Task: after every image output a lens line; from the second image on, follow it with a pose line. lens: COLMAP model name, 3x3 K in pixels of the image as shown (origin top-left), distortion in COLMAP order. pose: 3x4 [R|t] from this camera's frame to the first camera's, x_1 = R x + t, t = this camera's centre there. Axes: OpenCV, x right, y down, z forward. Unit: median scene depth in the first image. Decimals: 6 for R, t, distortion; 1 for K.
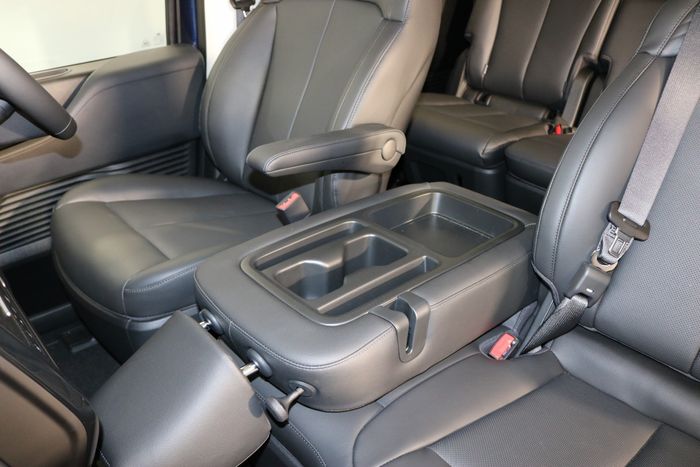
lens RADIAL K [[578.9, 0, 338.9], [0, 578.9, 235.1], [0, 0, 1]] dist [-0.166371, 0.135353]
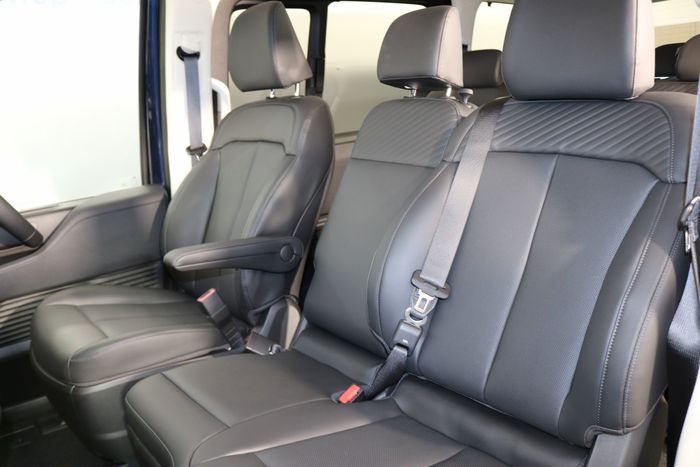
lens RADIAL K [[578.9, 0, 338.9], [0, 578.9, 235.1], [0, 0, 1]] dist [-0.166371, 0.135353]
pose [[0.997124, -0.047597, -0.058979, 0.253648], [0.031622, 0.968504, -0.246982, 0.119652], [0.068877, 0.244407, 0.967223, -0.208926]]
